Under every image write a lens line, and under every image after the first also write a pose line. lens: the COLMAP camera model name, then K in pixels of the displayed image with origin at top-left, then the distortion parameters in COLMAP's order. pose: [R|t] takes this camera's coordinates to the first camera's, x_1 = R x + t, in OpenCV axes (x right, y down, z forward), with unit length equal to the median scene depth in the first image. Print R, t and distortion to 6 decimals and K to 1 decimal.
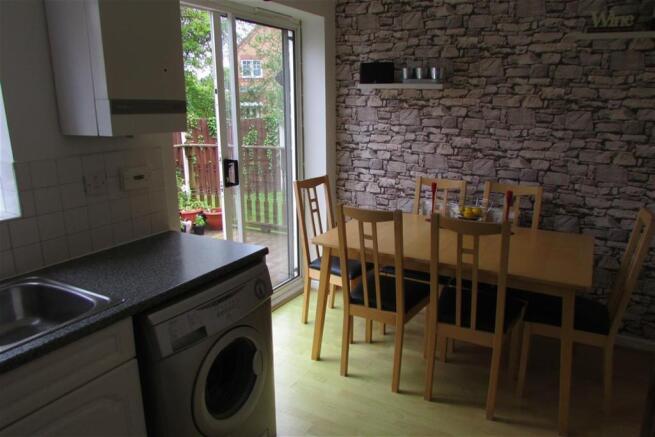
lens RADIAL K [[469.4, 0, 327.5], [0, 469.4, 218.5], [0, 0, 1]] dist [-0.024885, 0.008658]
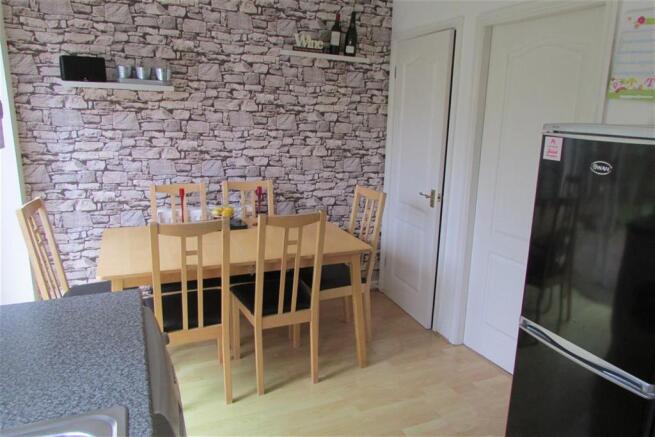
lens RADIAL K [[456.9, 0, 327.1], [0, 456.9, 221.7], [0, 0, 1]] dist [-0.033307, 0.004154]
pose [[0.602633, -0.178842, 0.777720, -0.328550], [0.169167, 0.981045, 0.094516, -0.046078], [-0.779882, 0.074607, 0.621464, 0.183568]]
